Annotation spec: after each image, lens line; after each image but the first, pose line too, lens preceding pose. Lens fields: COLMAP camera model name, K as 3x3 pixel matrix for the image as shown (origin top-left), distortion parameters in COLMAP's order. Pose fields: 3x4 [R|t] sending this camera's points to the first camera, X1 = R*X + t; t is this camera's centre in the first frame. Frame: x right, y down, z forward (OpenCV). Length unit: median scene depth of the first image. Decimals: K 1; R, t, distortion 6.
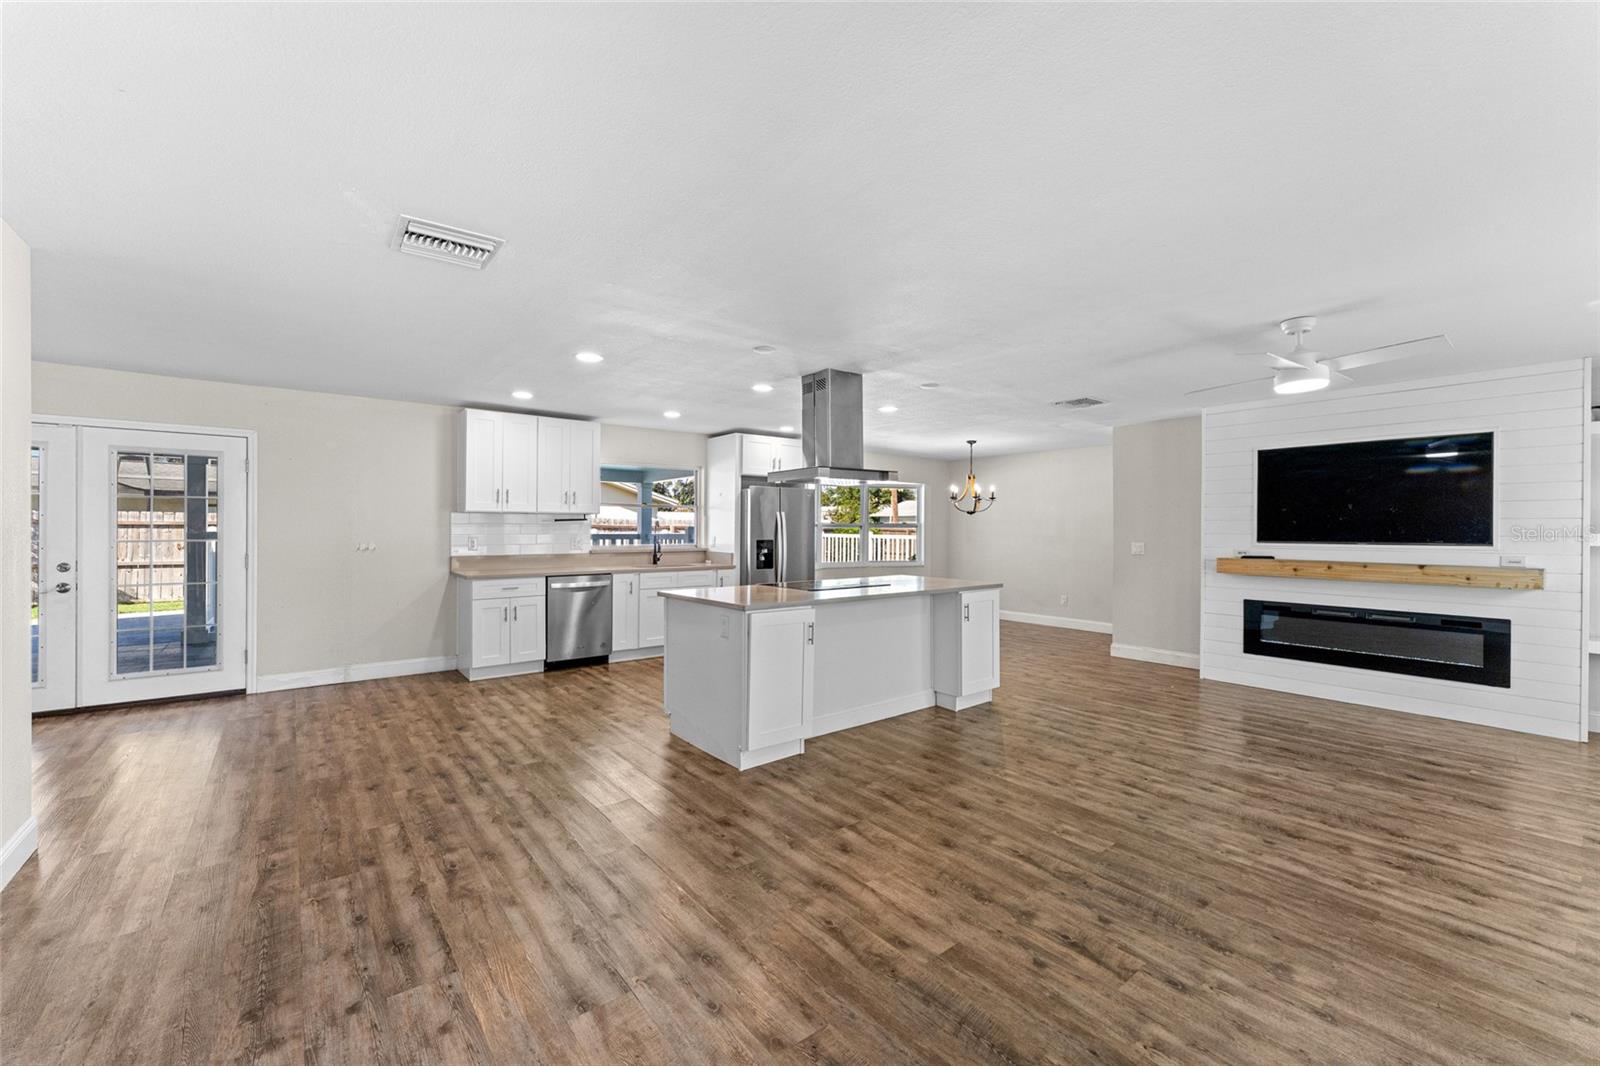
lens RADIAL K [[643.2, 0, 796.3], [0, 643.2, 529.8], [0, 0, 1]] dist [-0.000793, -0.000023]
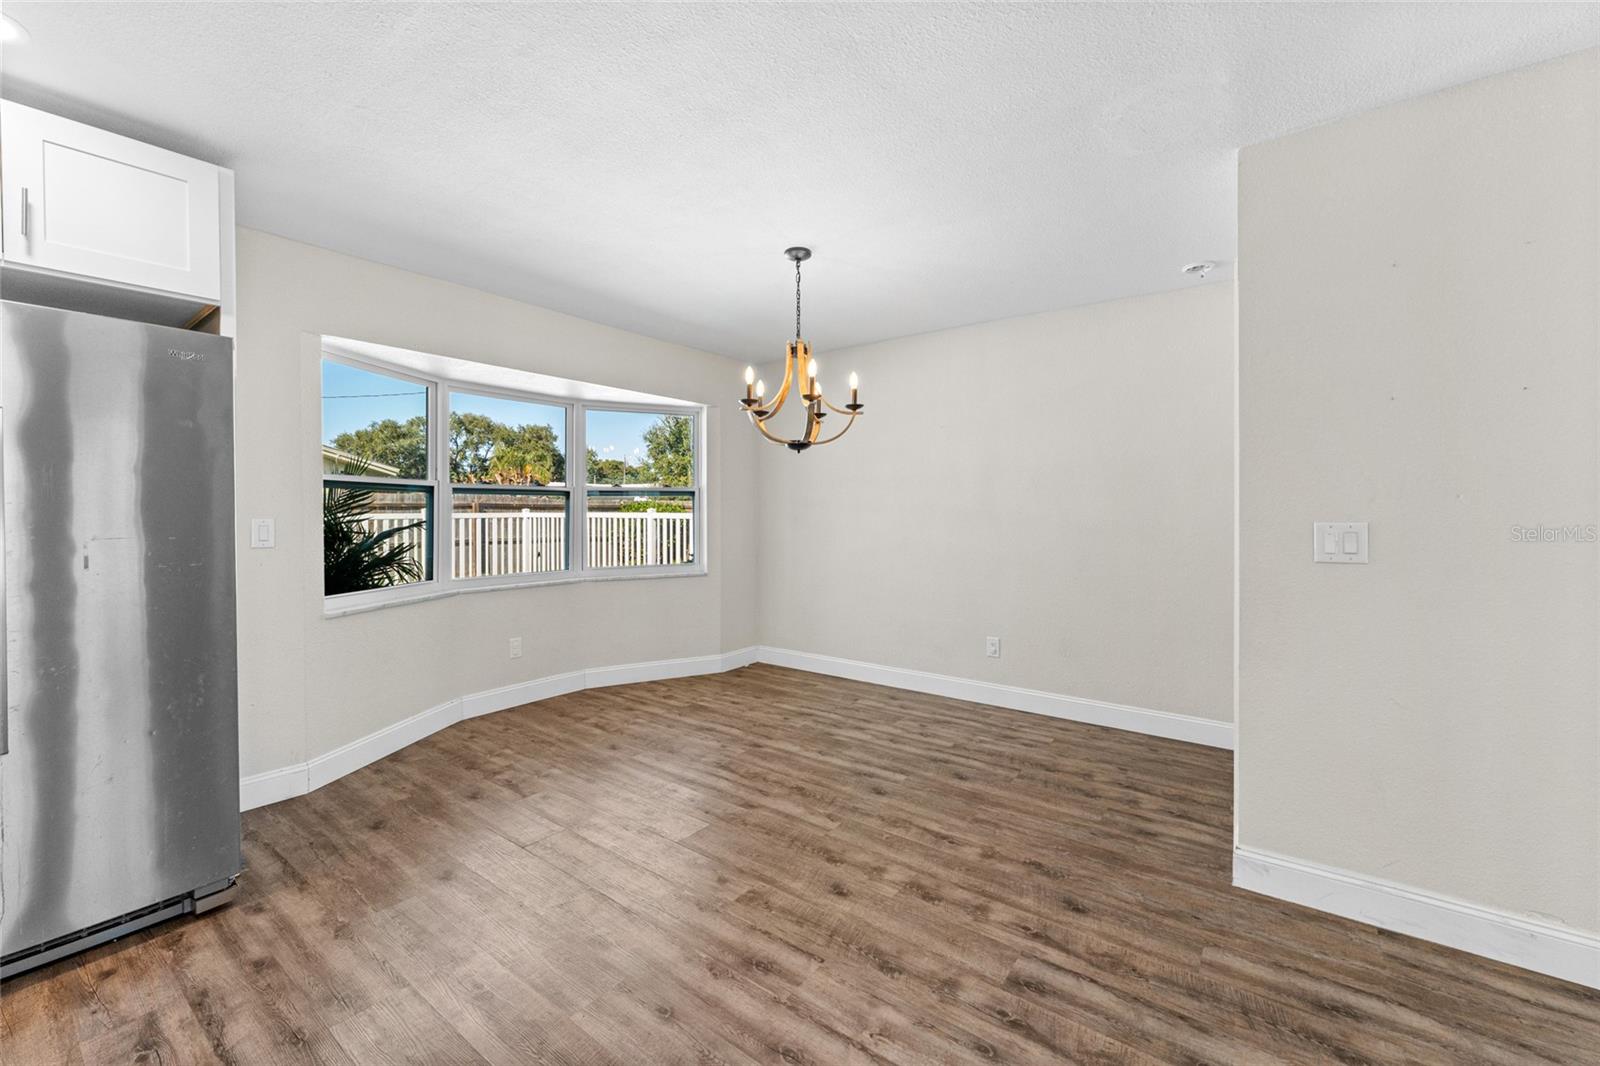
lens RADIAL K [[643.2, 0, 791.6], [0, 643.2, 517.8], [0, 0, 1]] dist [-0.000793, -0.000023]
pose [[0.967526, -0.009818, 0.252582, 0.325763], [0.006925, 0.999900, 0.012340, 0.018003], [-0.252678, -0.010191, 0.967497, 1.200764]]
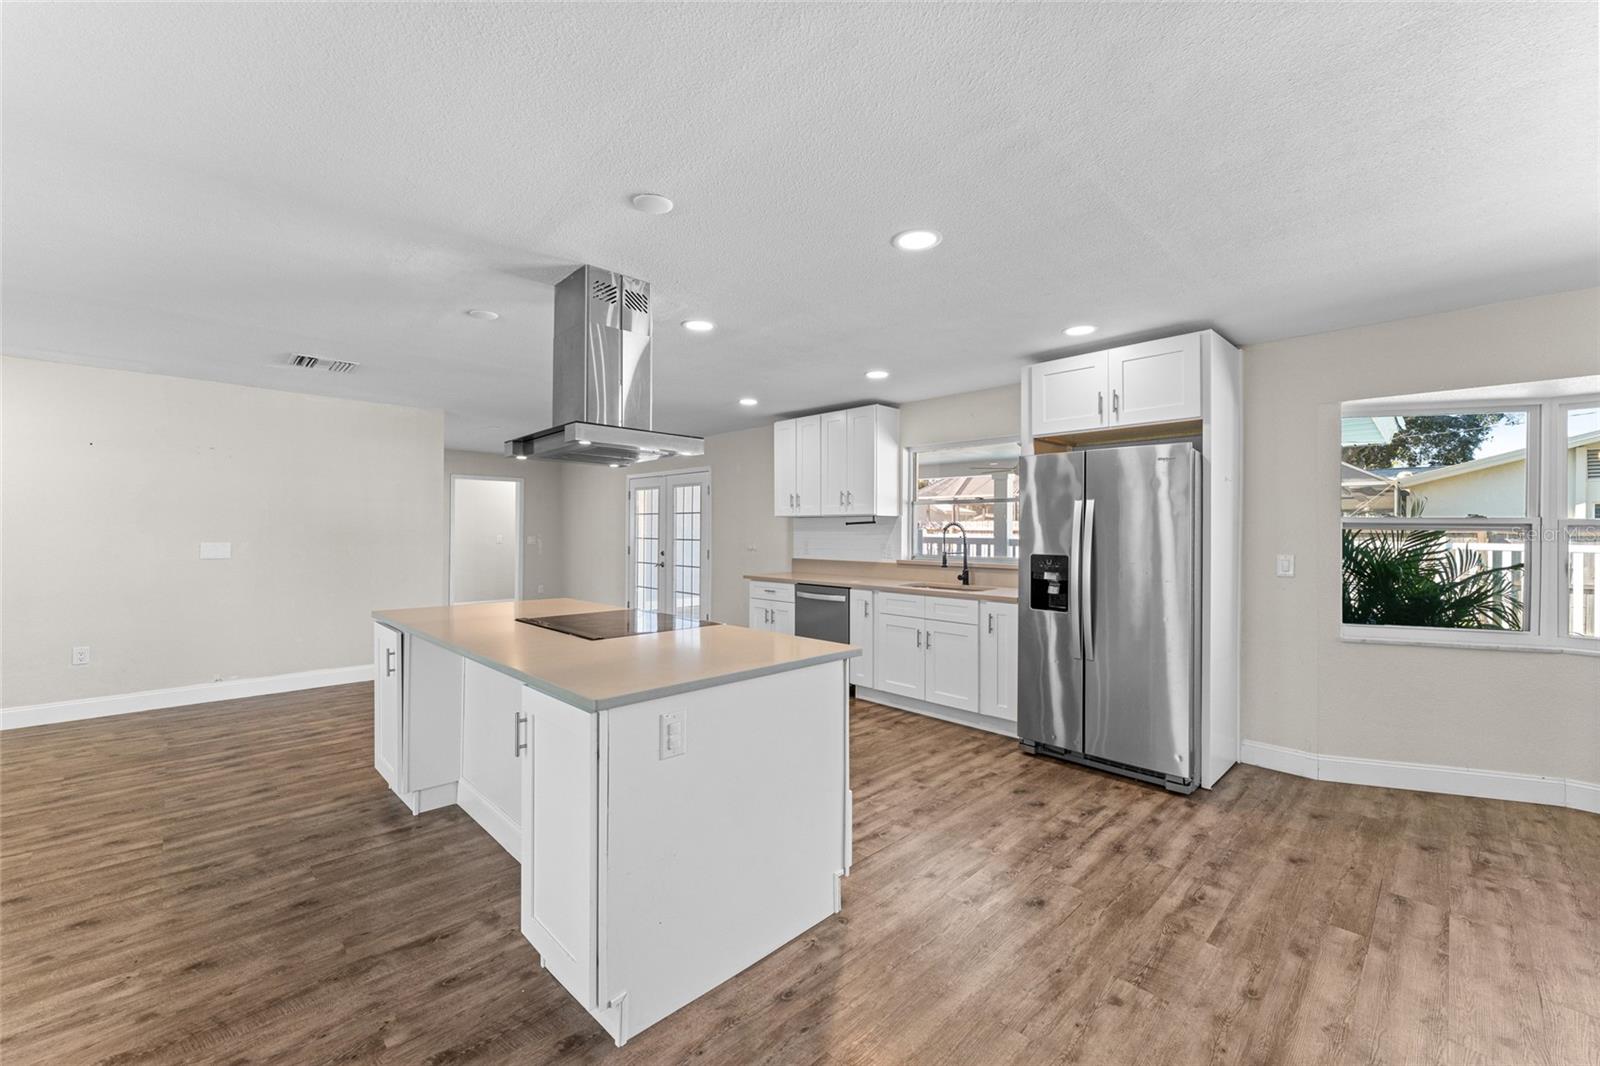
lens RADIAL K [[643.2, 0, 794.6], [0, 643.2, 527.6], [0, 0, 1]] dist [-0.000793, -0.000023]
pose [[0.103259, -0.007572, -0.994626, 0.750604], [-0.005700, 0.999950, -0.008204, -0.001977], [0.994638, 0.006517, 0.103211, 1.222009]]
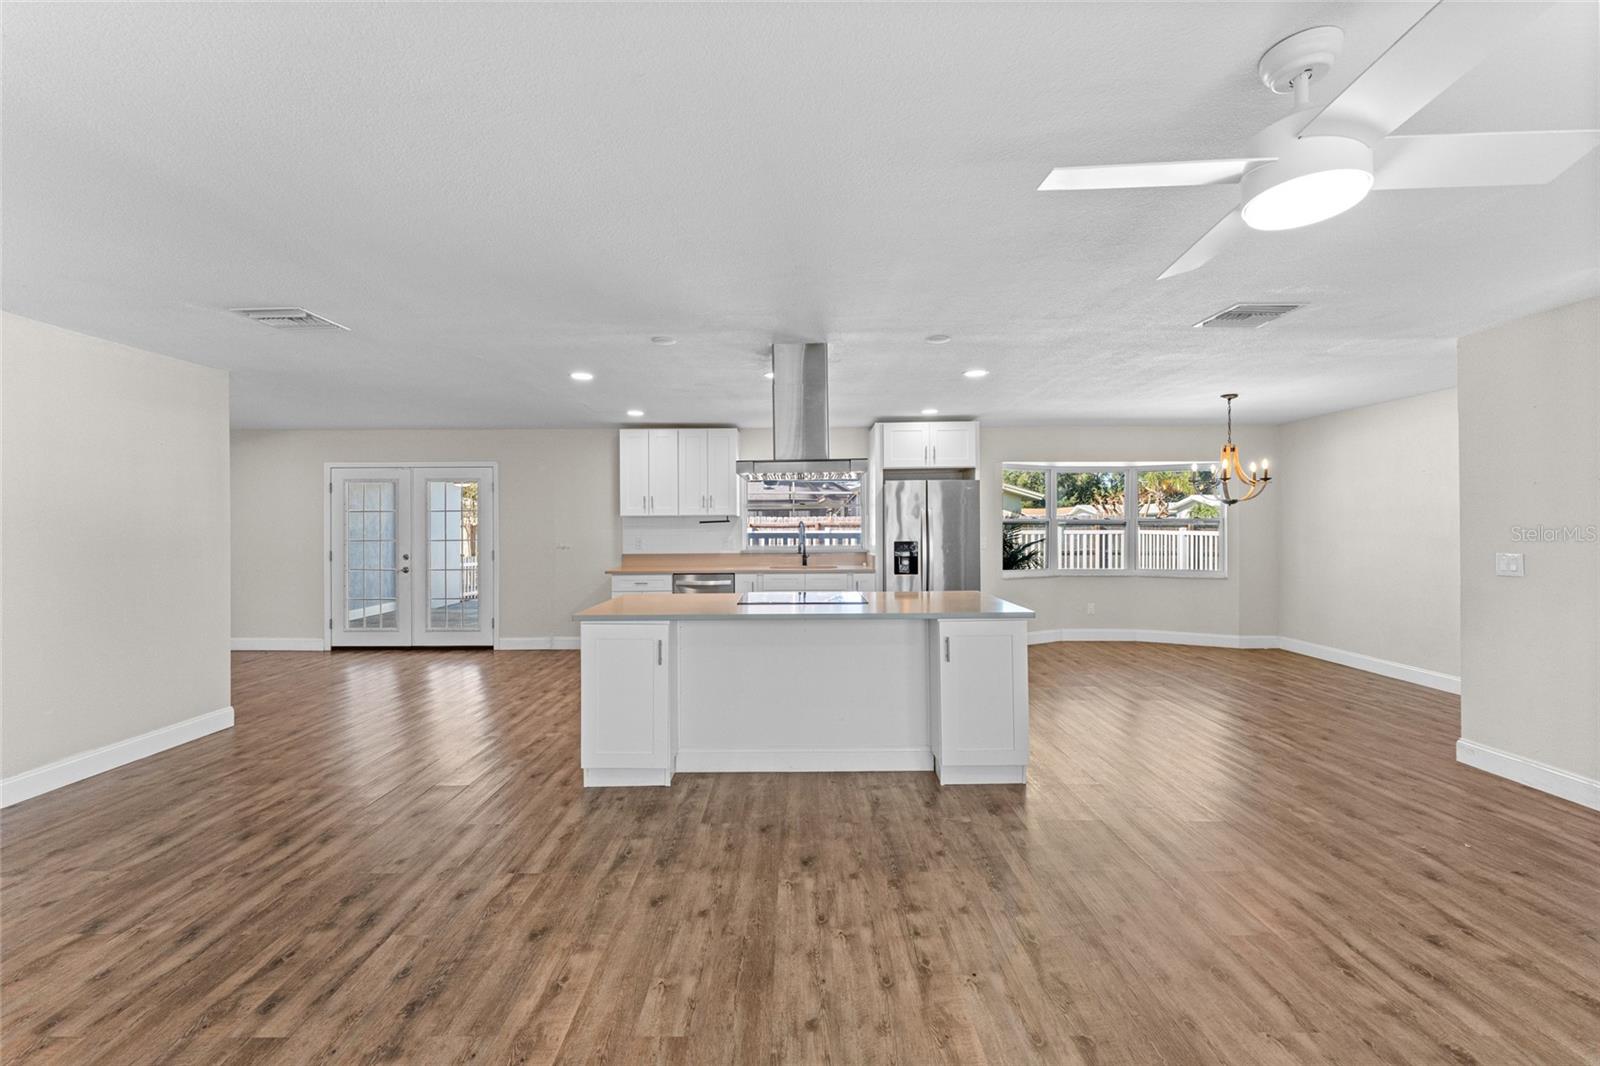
lens RADIAL K [[643.2, 0, 792.4], [0, 643.2, 524.3], [0, 0, 1]] dist [-0.000793, -0.000023]
pose [[0.781824, -0.008142, -0.623446, 0.622536], [0.007664, 0.999965, -0.003448, -0.009963], [0.623453, -0.002083, 0.781858, 0.362799]]
